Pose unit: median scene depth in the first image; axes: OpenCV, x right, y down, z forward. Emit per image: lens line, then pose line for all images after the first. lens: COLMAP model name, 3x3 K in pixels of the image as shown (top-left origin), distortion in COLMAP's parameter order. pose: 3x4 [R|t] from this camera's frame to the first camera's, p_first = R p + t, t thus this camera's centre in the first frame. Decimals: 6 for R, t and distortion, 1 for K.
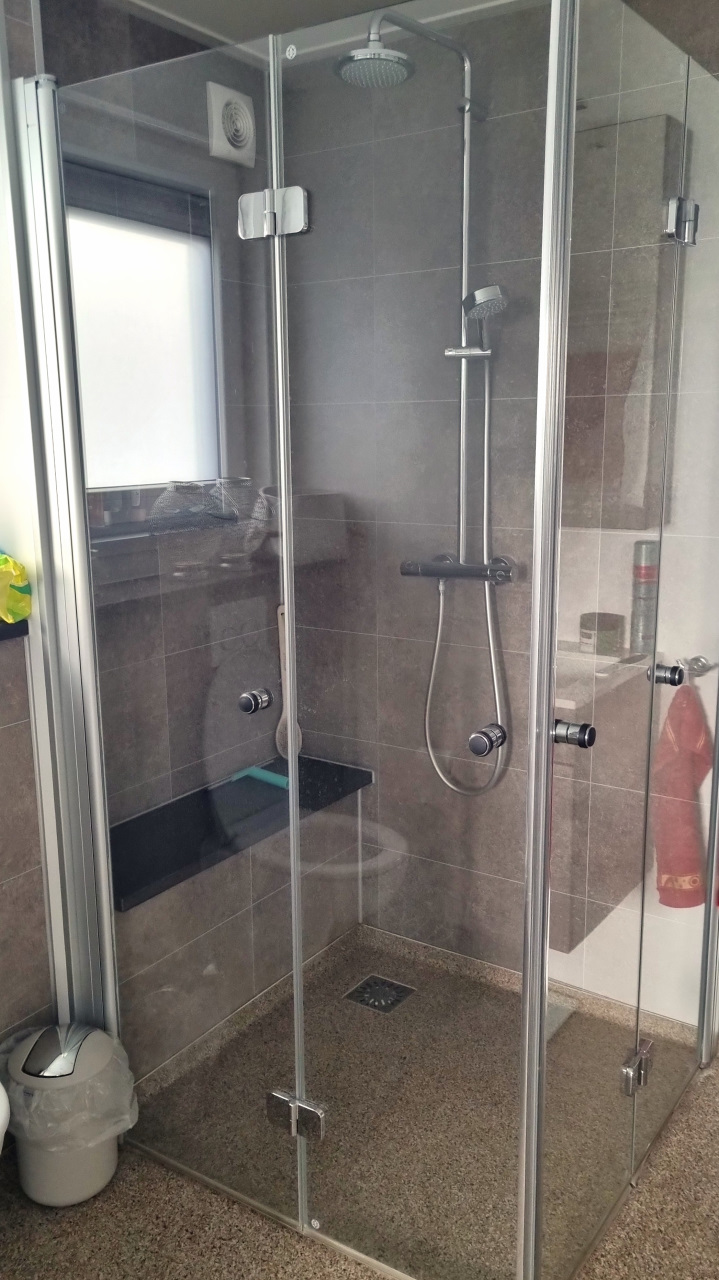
lens RADIAL K [[1037.9, 0, 359.5], [0, 1037.9, 640.0], [0, 0, 1]] dist [0.027337, 0.003395]
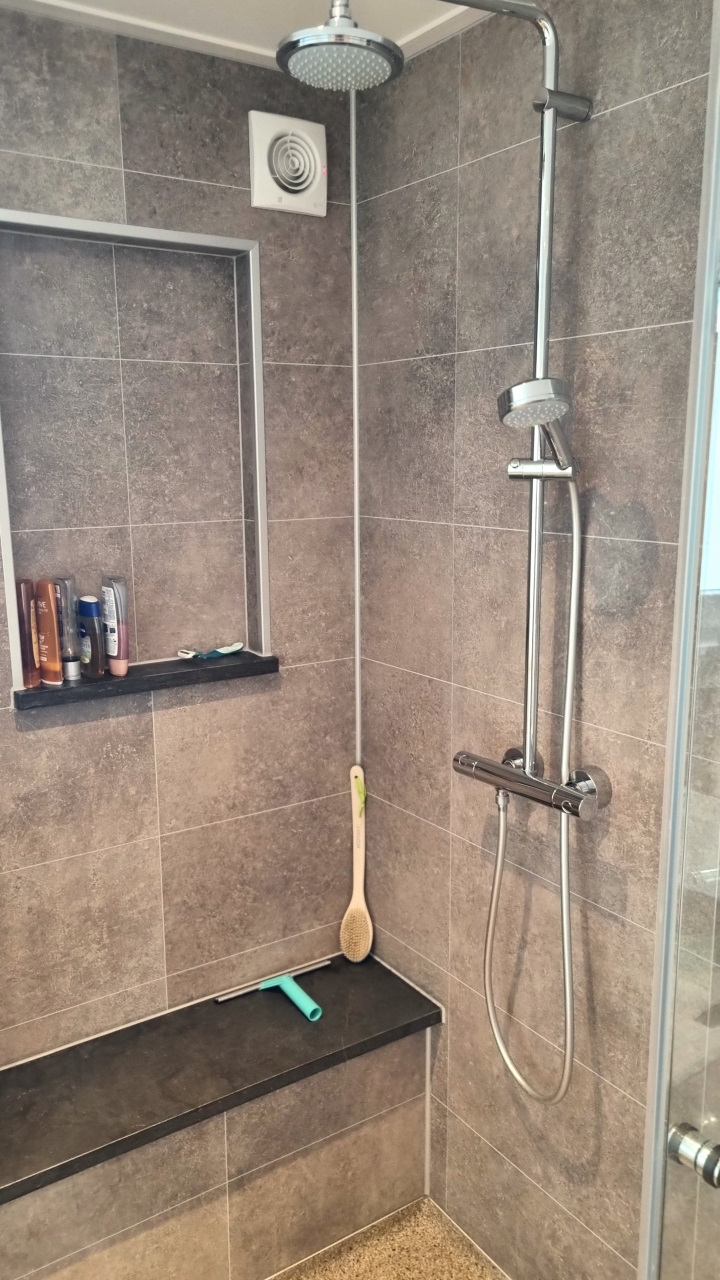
lens RADIAL K [[992.5, 0, 360.0], [0, 992.5, 640.0], [0, 0, 1]] dist [0.026655, -0.002548]
pose [[0.926464, 0.078011, -0.368209, 0.229485], [-0.082378, 0.996594, 0.003870, -0.153691], [0.367257, 0.026747, 0.929735, 0.352875]]
